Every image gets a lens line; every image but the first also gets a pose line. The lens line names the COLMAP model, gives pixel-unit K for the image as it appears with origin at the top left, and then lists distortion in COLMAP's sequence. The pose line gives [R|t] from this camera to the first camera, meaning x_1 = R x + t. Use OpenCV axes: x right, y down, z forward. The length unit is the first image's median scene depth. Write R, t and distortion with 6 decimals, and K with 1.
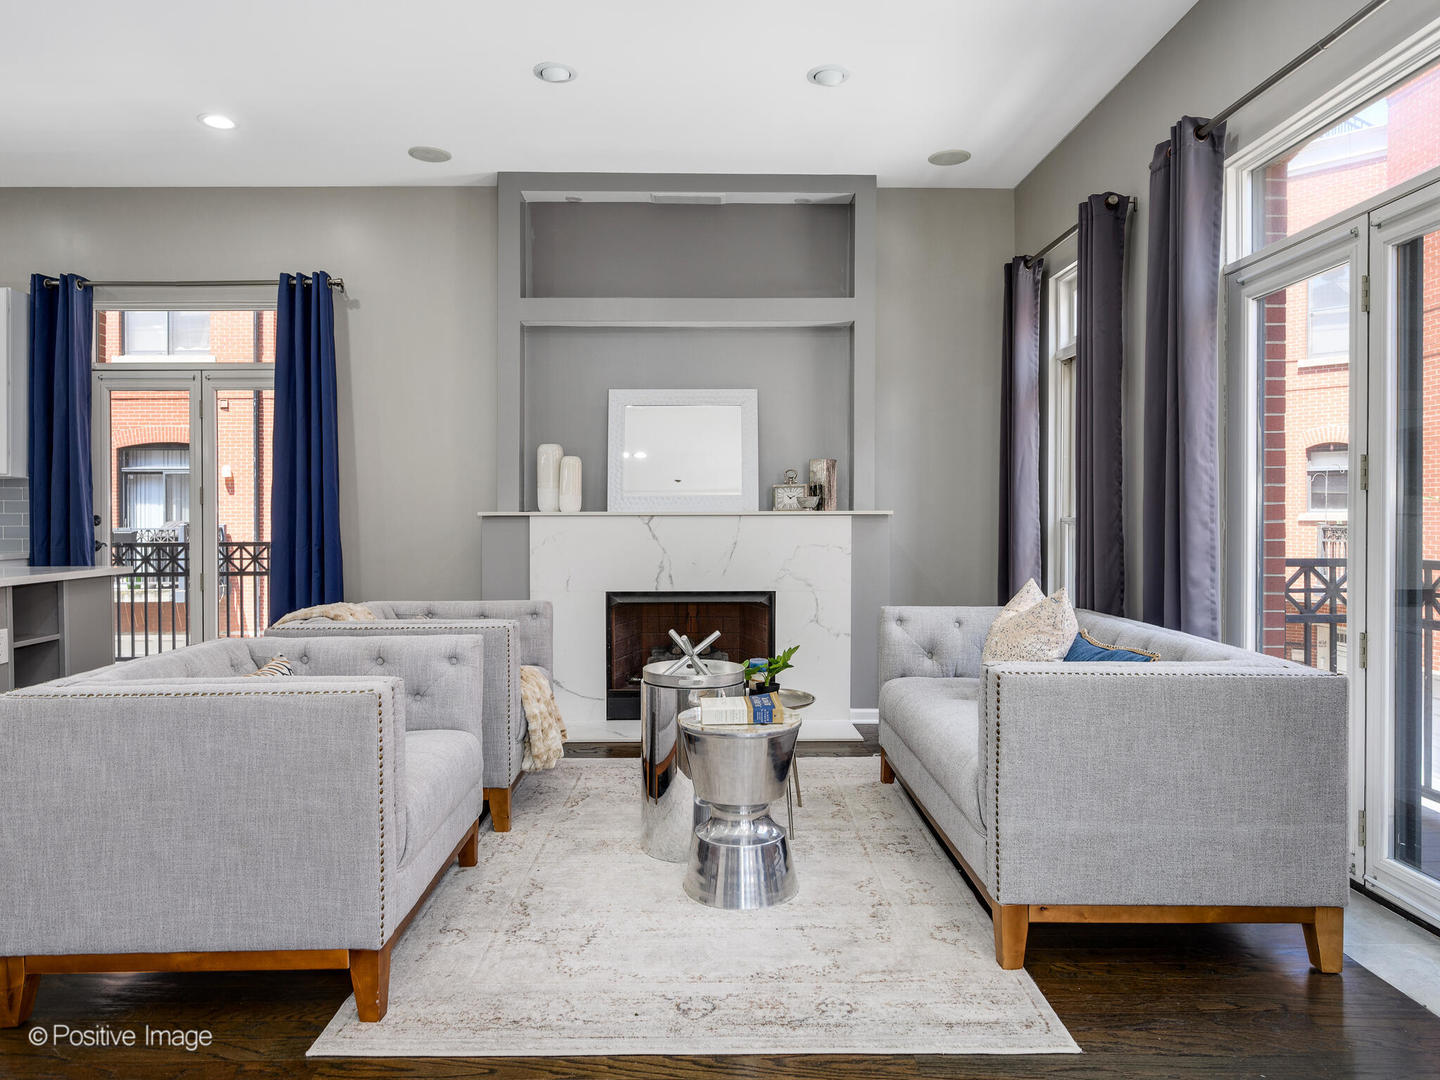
lens RADIAL K [[920.2, 0, 717.0], [0, 920.2, 520.8], [0, 0, 1]] dist [0.001020, -0.001675]
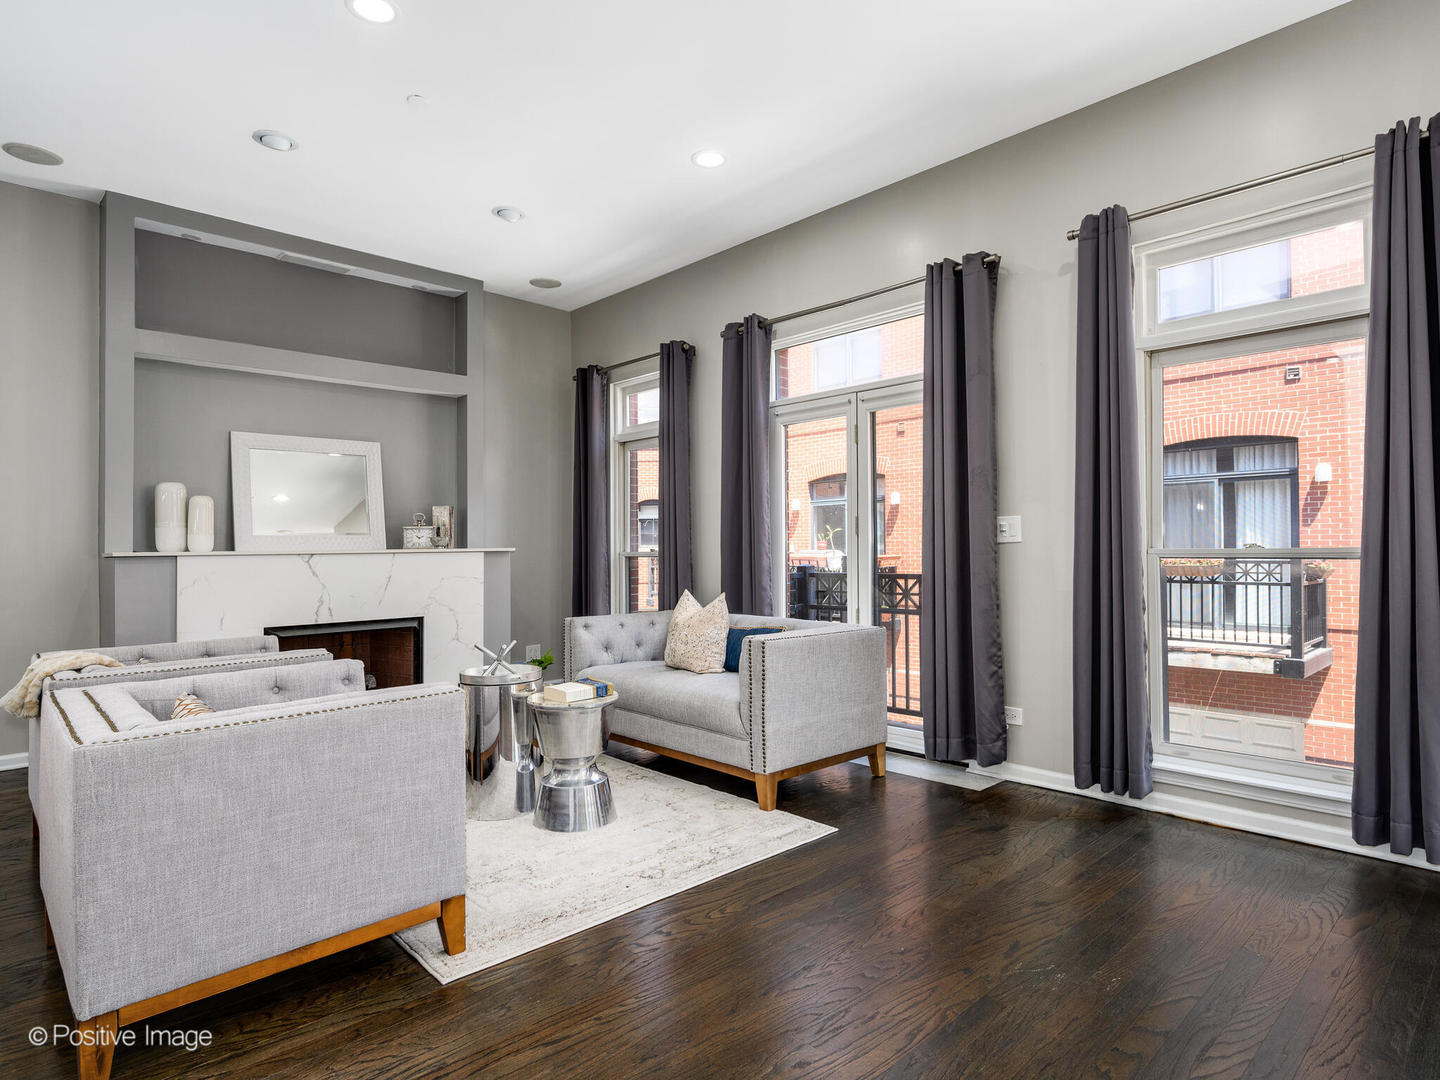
lens RADIAL K [[796.8, 0, 737.4], [0, 796.8, 546.6], [0, 0, 1]] dist [0.000743, 0.000850]
pose [[0.731678, -0.005610, 0.681627, -0.457844], [0.014613, 0.999865, -0.007457, -0.000393], [-0.681494, 0.015417, 0.731662, -0.039419]]
